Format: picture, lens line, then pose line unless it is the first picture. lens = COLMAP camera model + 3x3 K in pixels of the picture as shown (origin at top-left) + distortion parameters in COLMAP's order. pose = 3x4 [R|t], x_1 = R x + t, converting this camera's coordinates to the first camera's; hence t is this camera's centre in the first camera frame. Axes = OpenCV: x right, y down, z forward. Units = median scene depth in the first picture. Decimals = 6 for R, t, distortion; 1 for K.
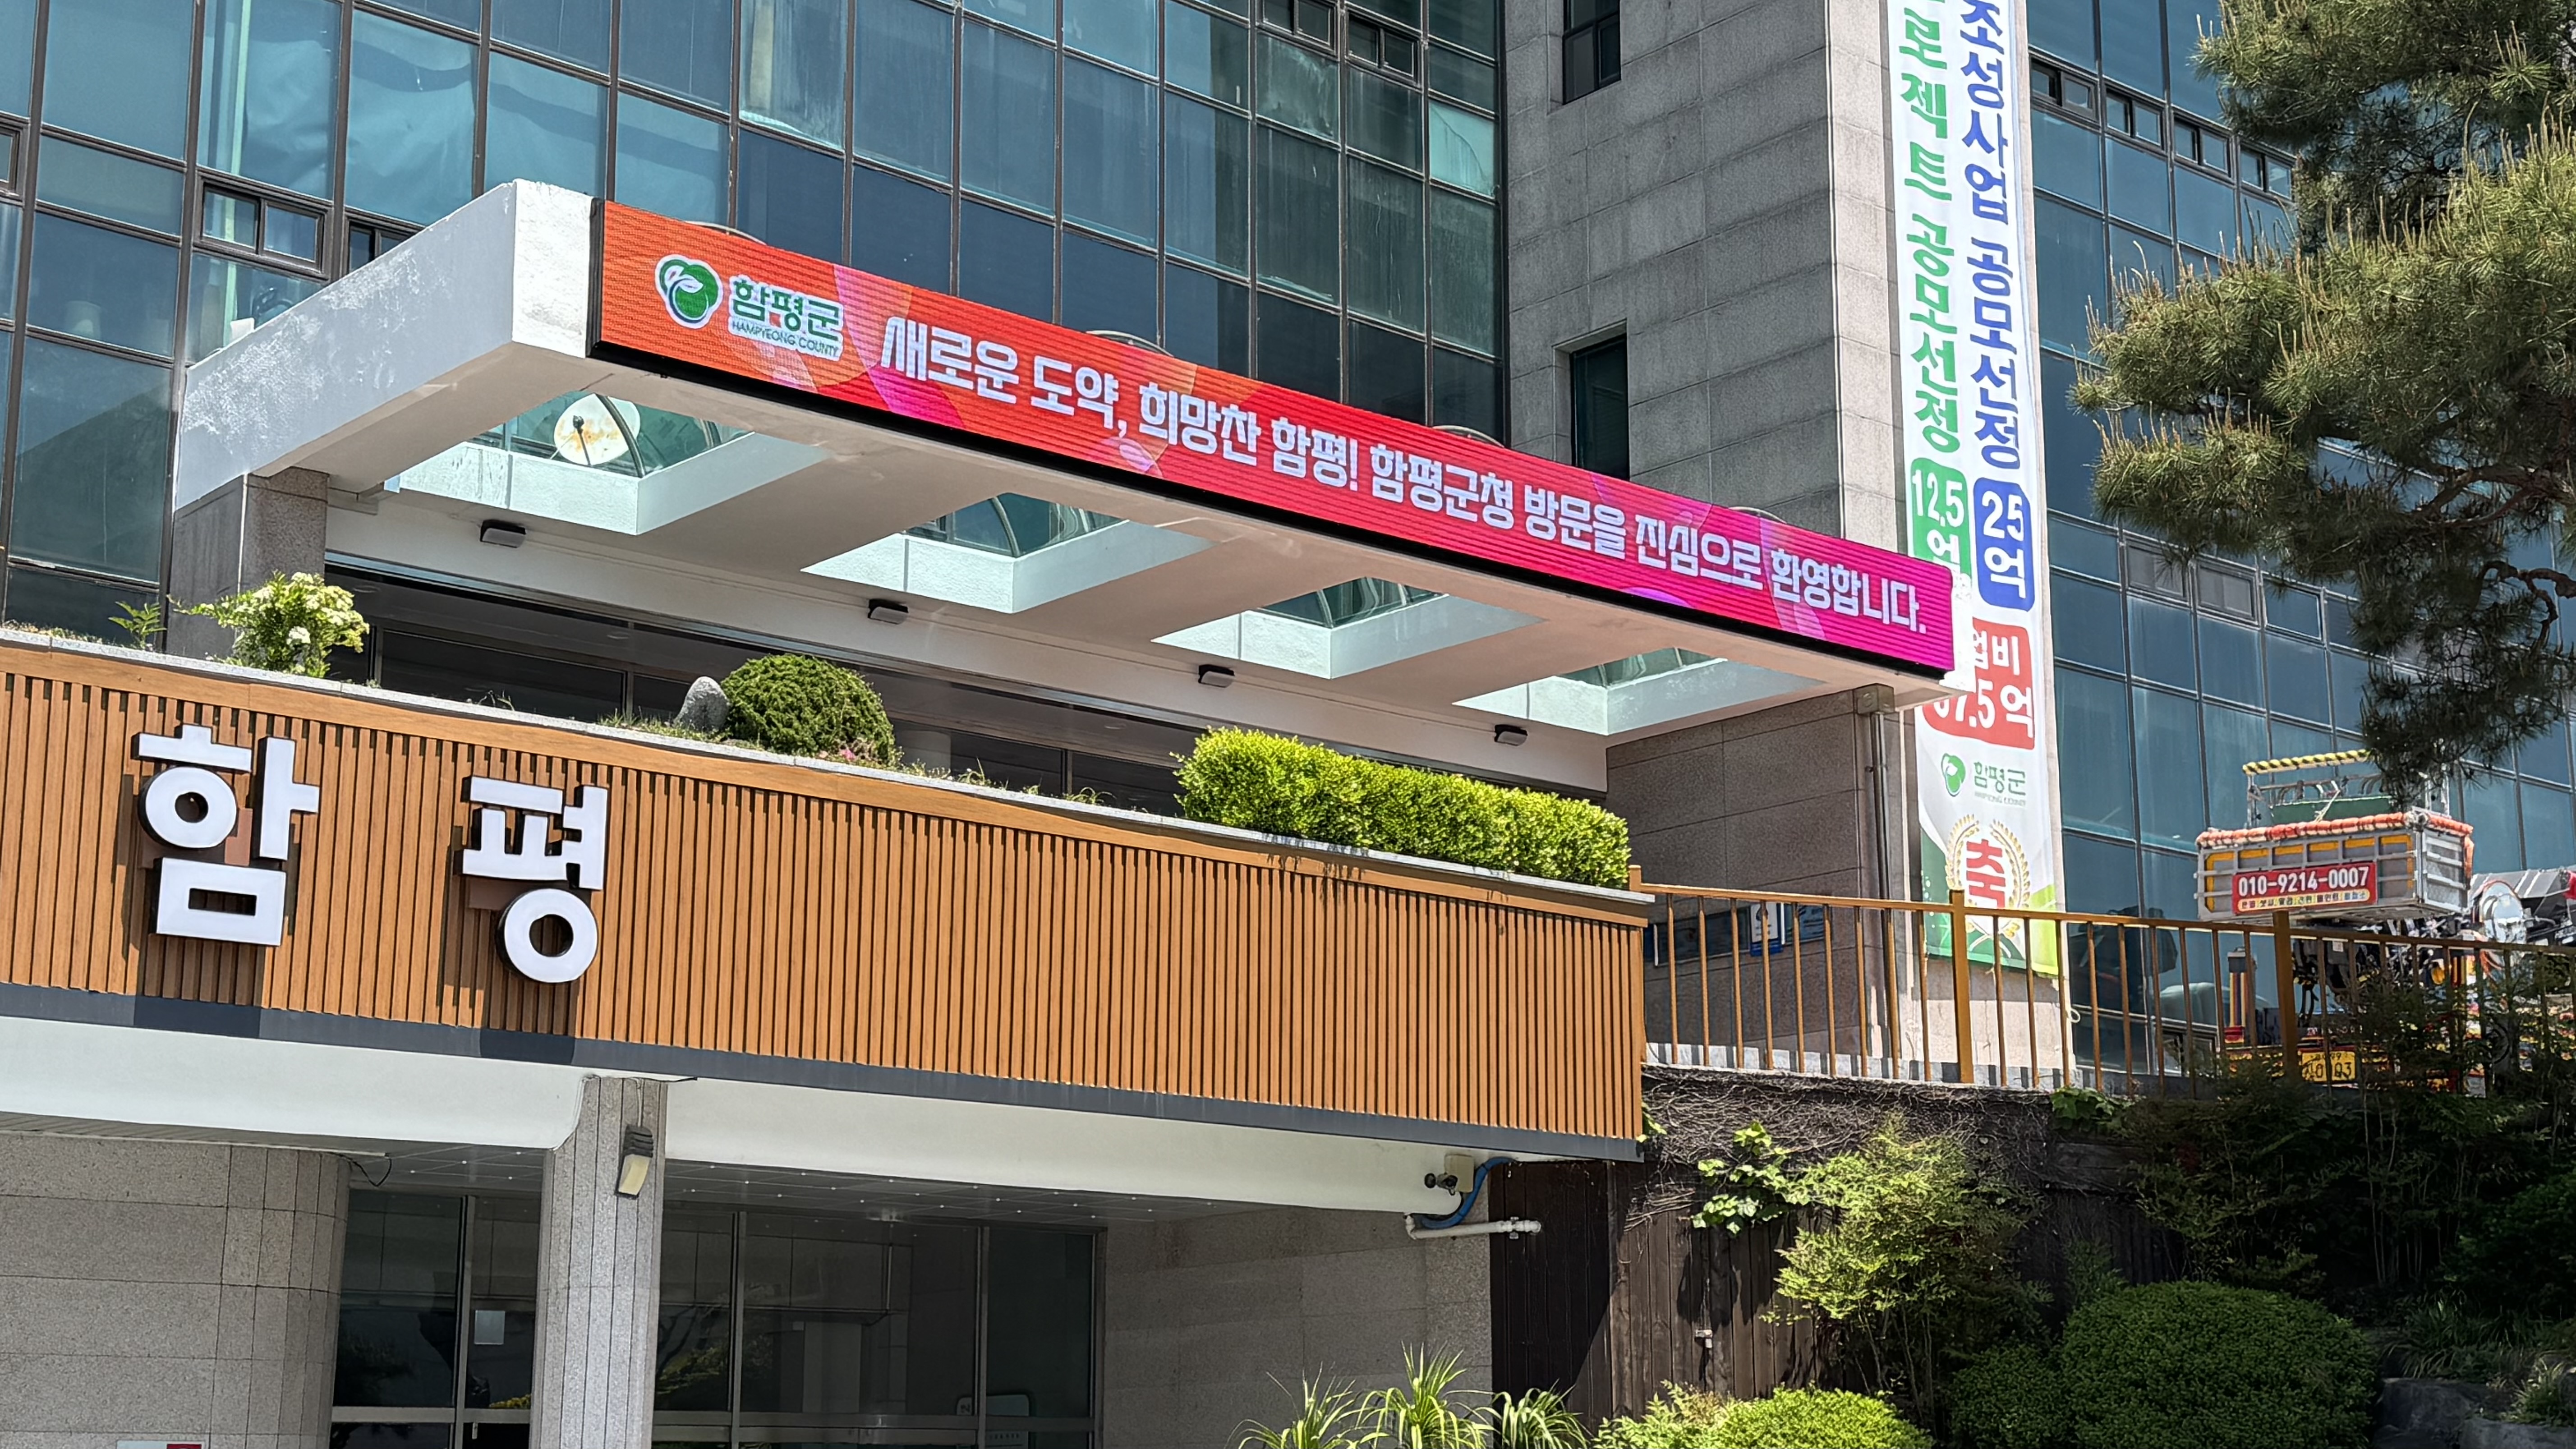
lens RADIAL K [[3566.5, 0, 1288.0], [0, 3566.5, 724.5], [0, 0, 1]] dist [0.131475, 0.007859]
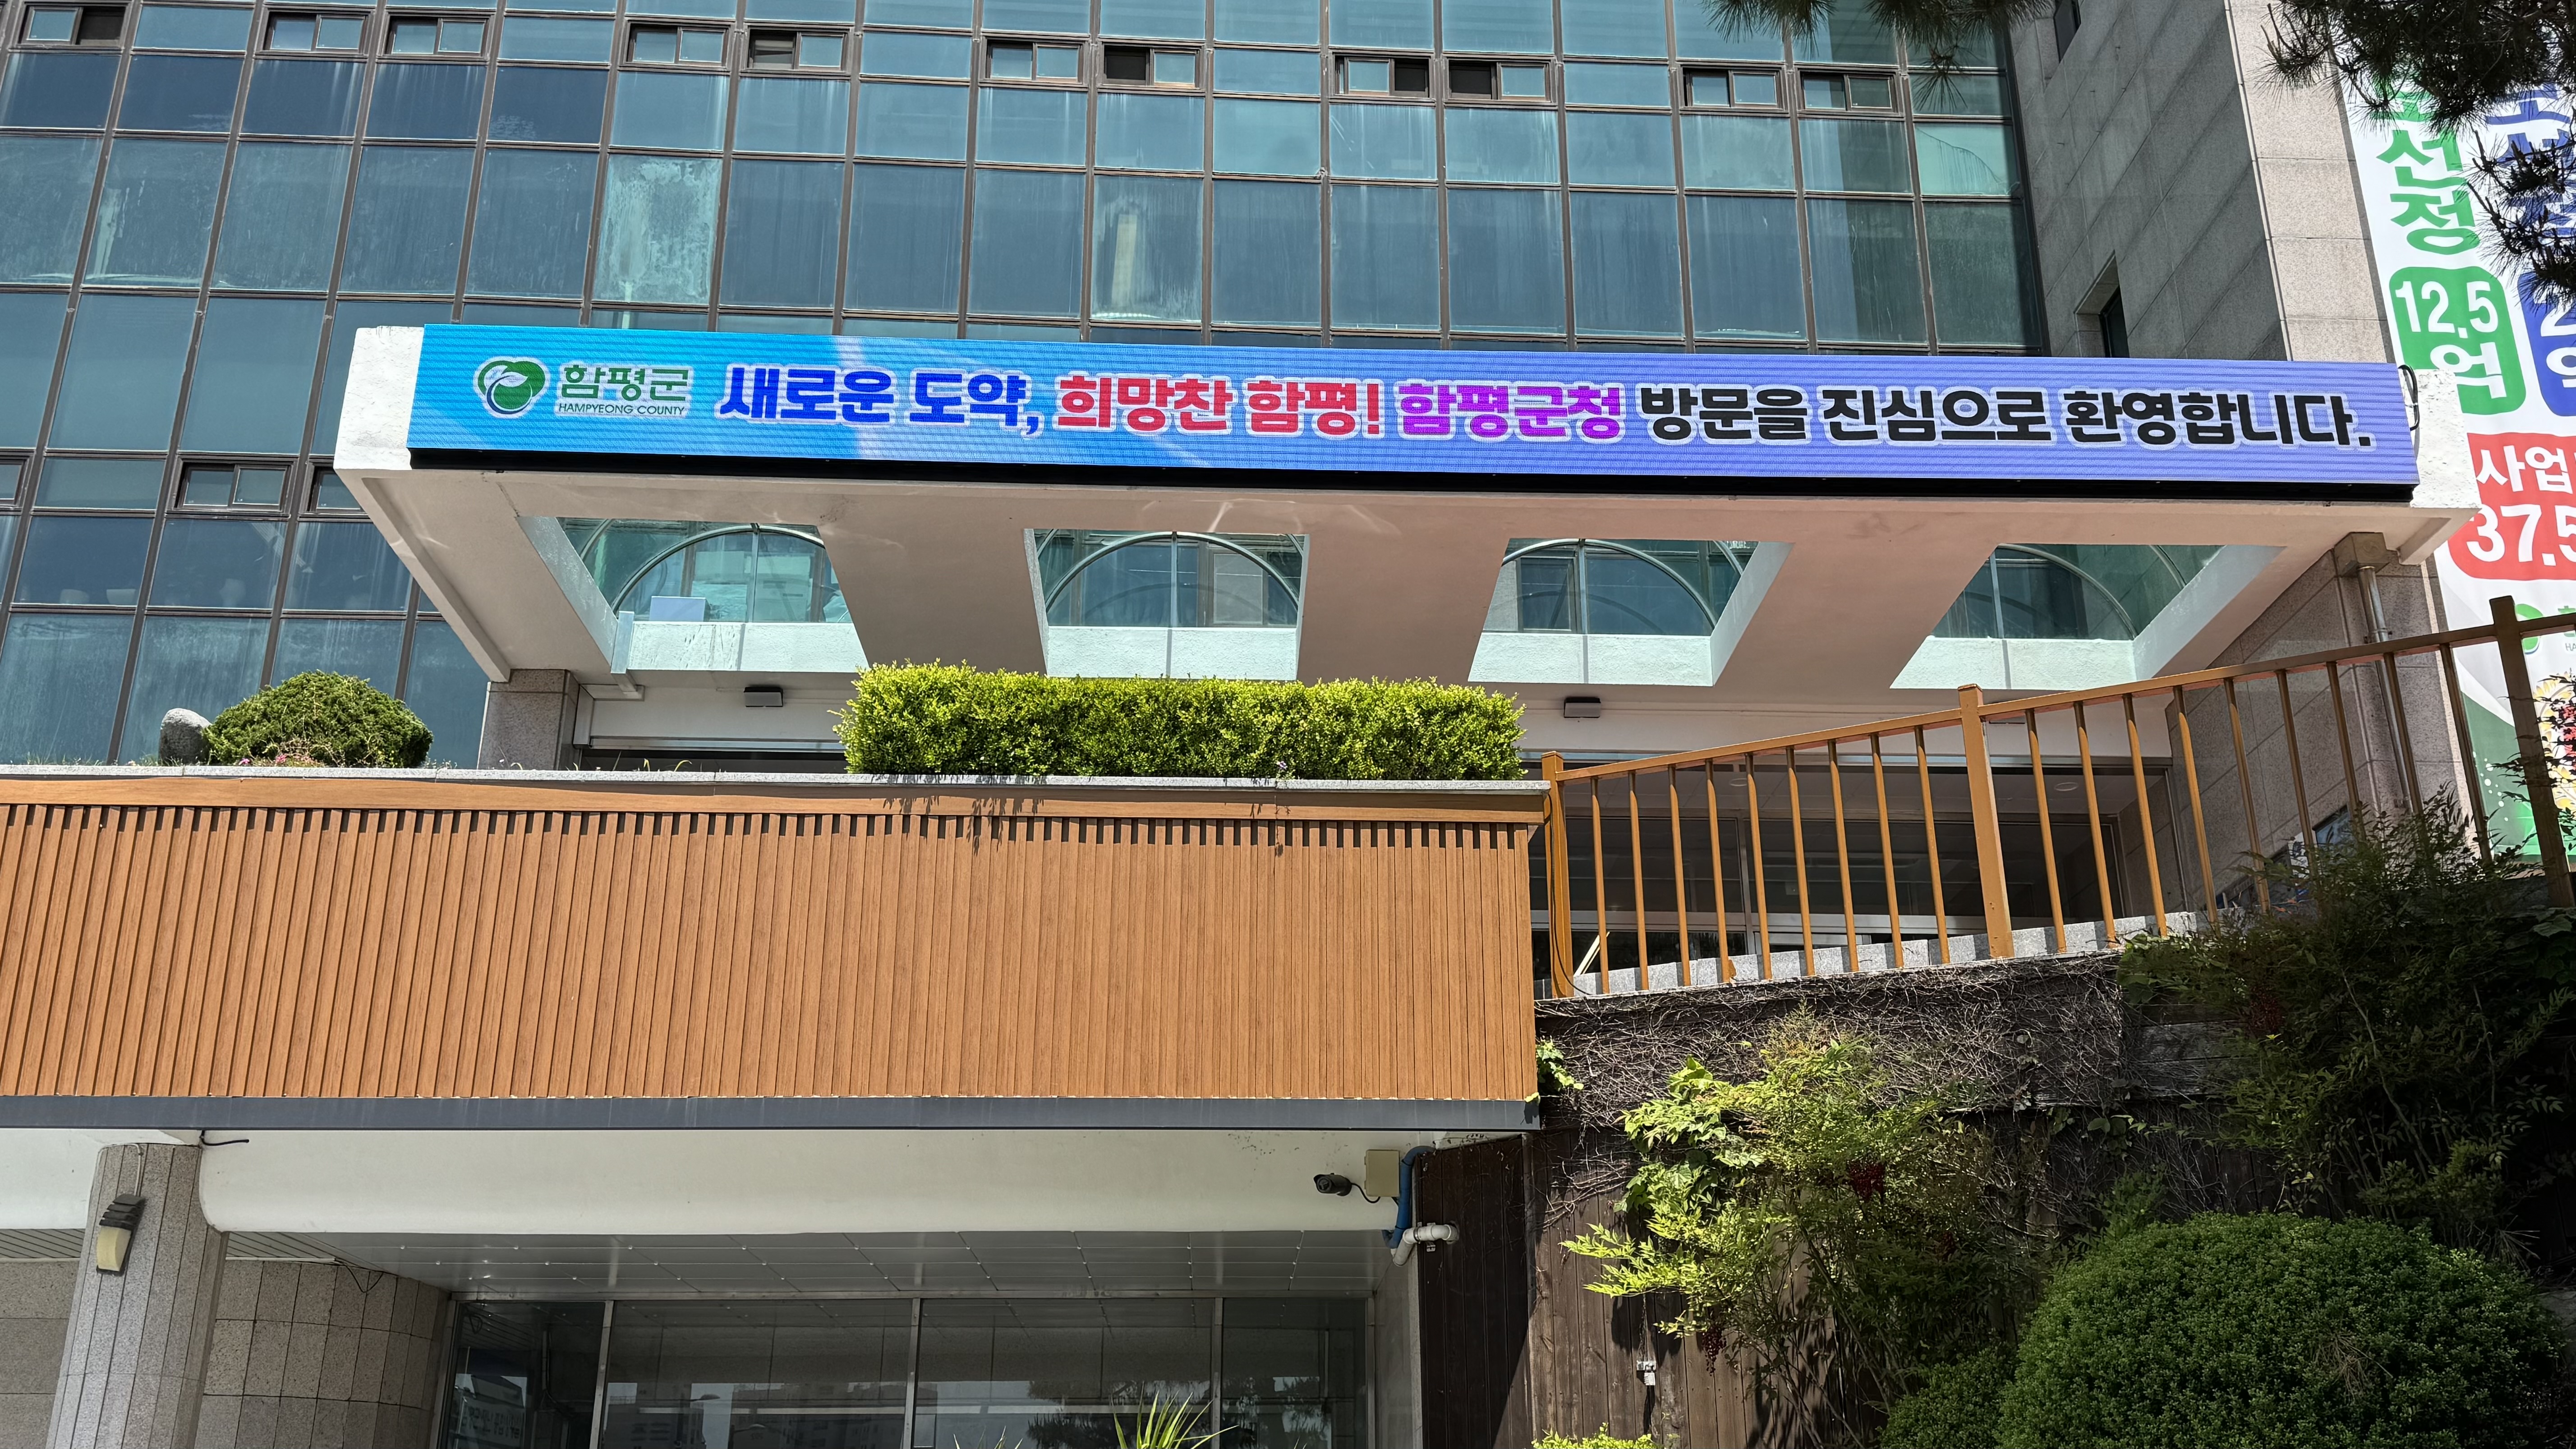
lens RADIAL K [[2261.0, 0, 1288.0], [0, 2261.0, 724.5], [0, 0, 1]] dist [0.201592, -0.429344]
pose [[0.776153, -0.224066, -0.589390, 0.357961], [0.136092, 0.972229, -0.190392, 0.124332], [0.615683, 0.067562, 0.785093, 0.596295]]
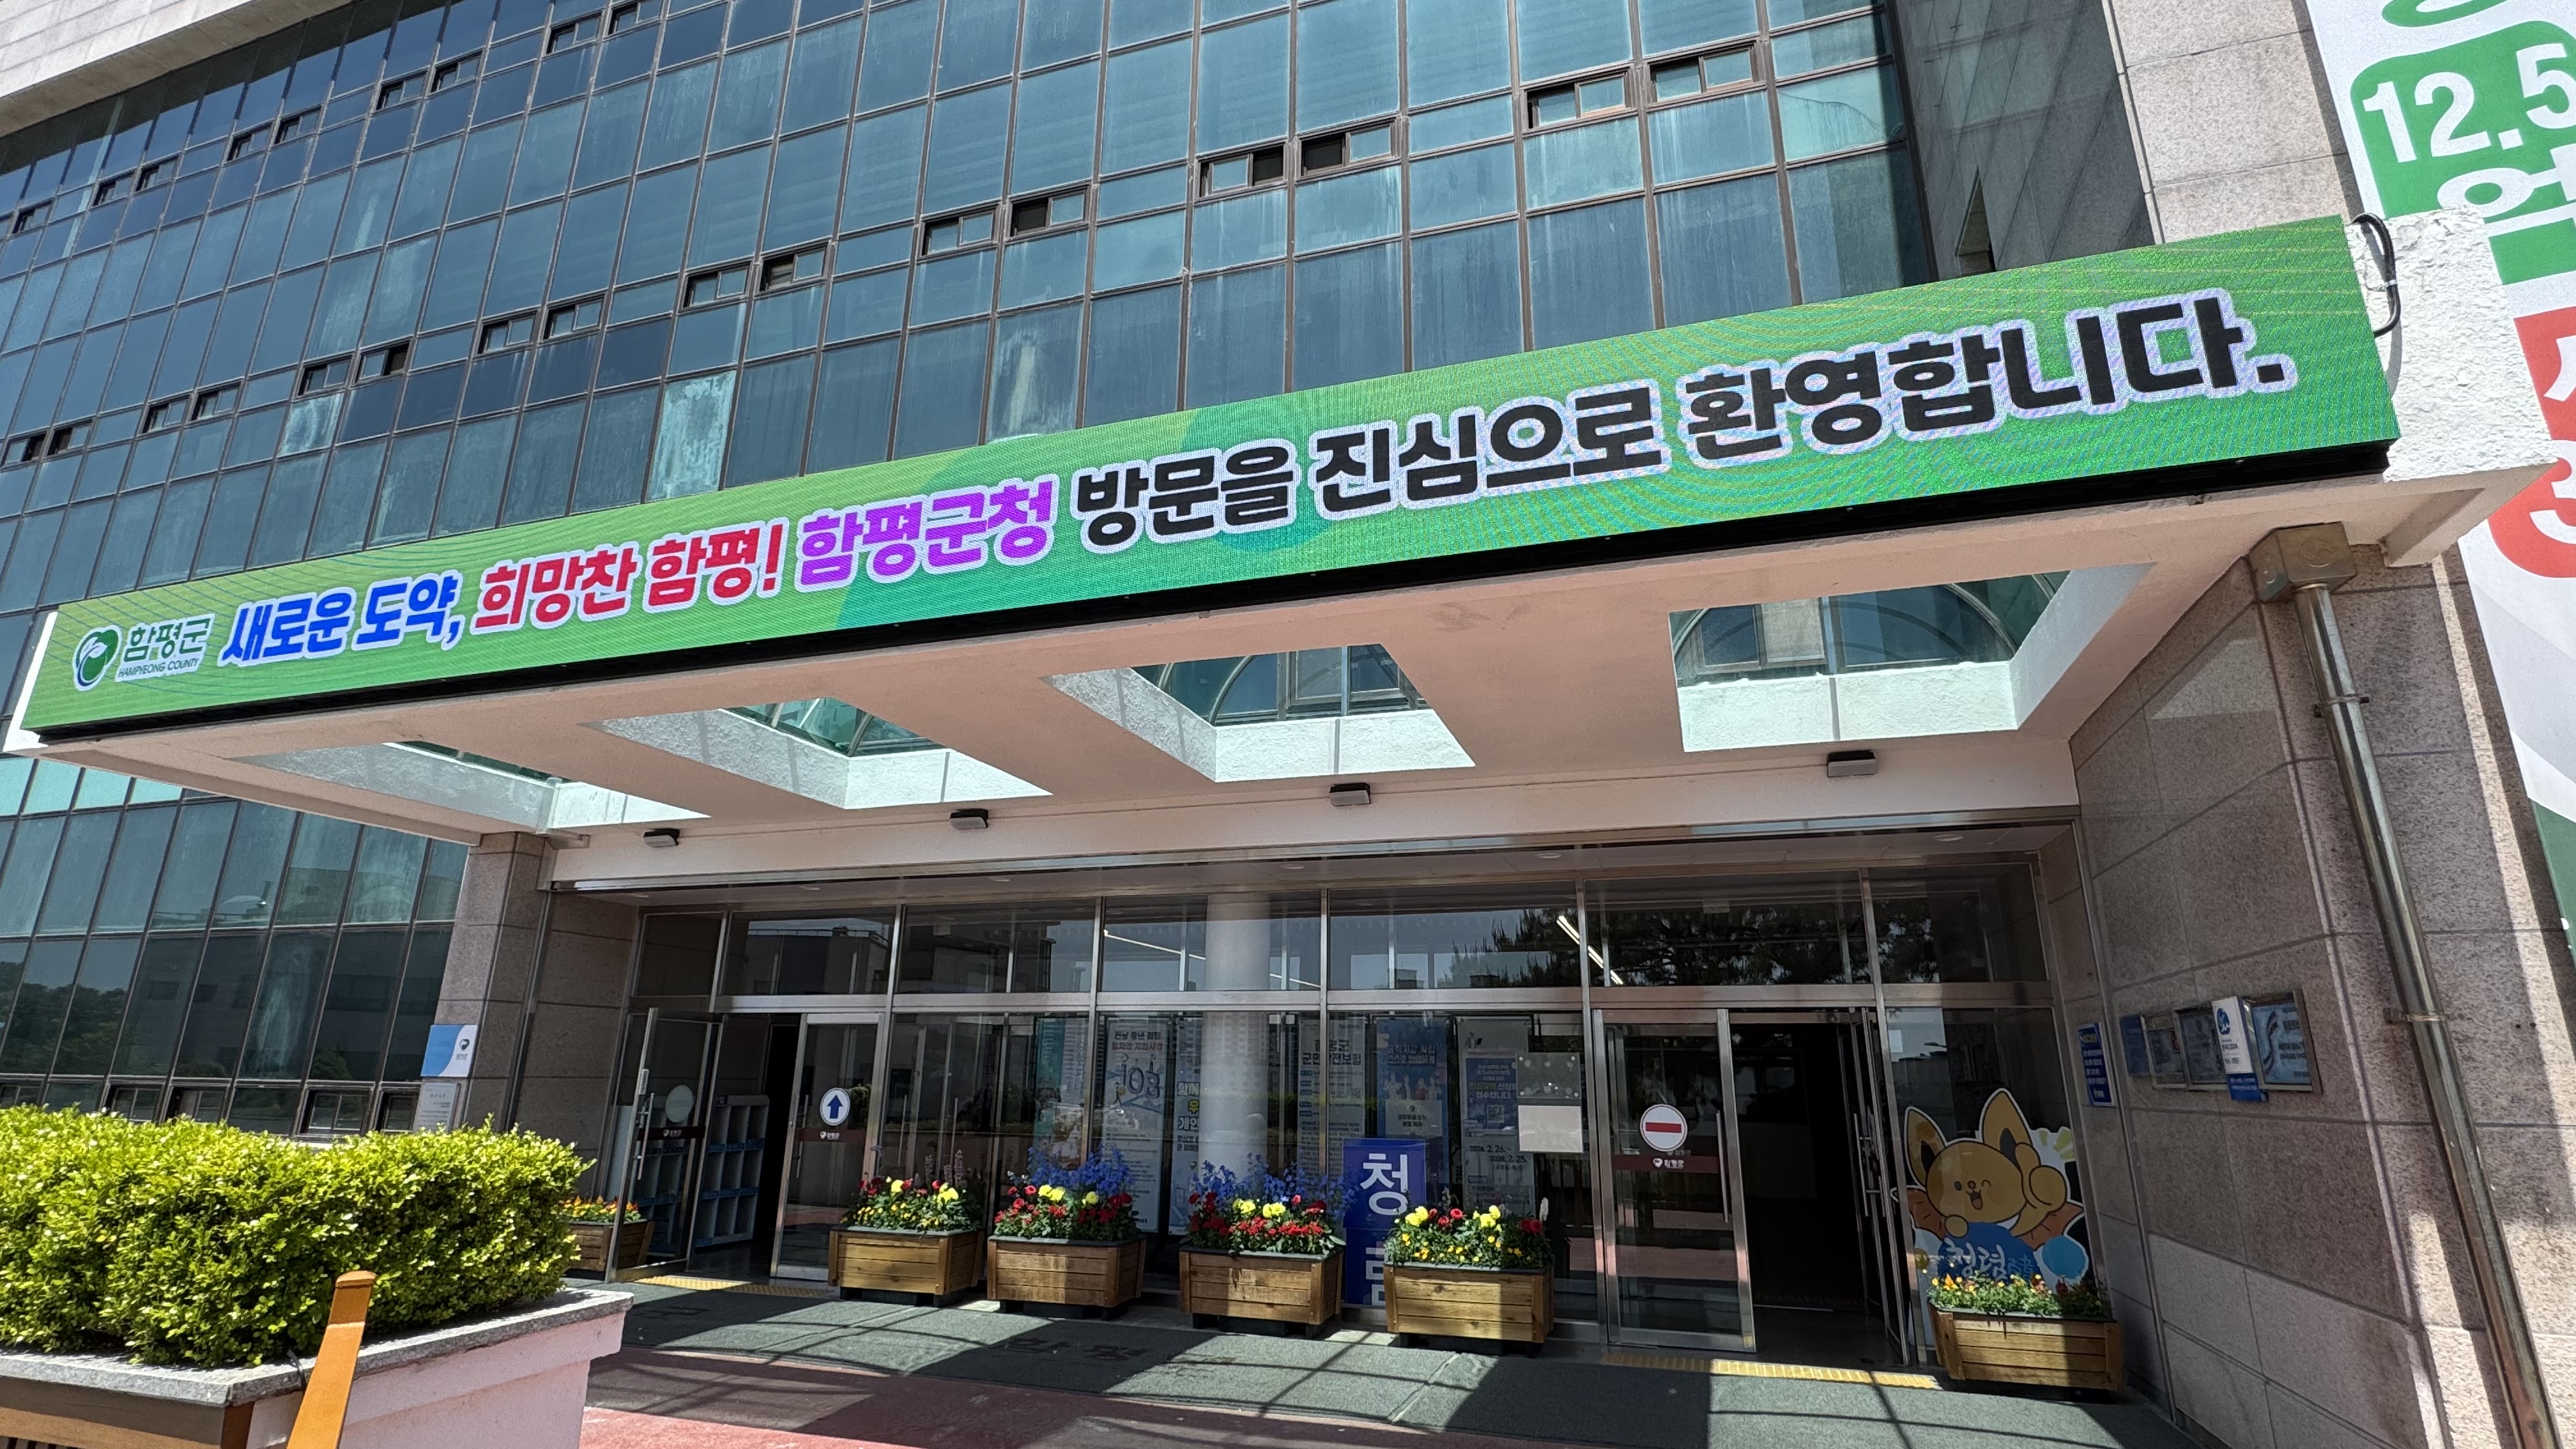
lens RADIAL K [[1221.7, 0, 1288.0], [0, 1221.7, 724.5], [0, 0, 1]] dist [-0.003239, 0.000429]
pose [[0.500954, -0.233500, -0.833380, 0.294652], [0.176996, 0.970207, -0.165442, 0.020980], [0.847182, -0.064626, 0.527358, 1.056773]]
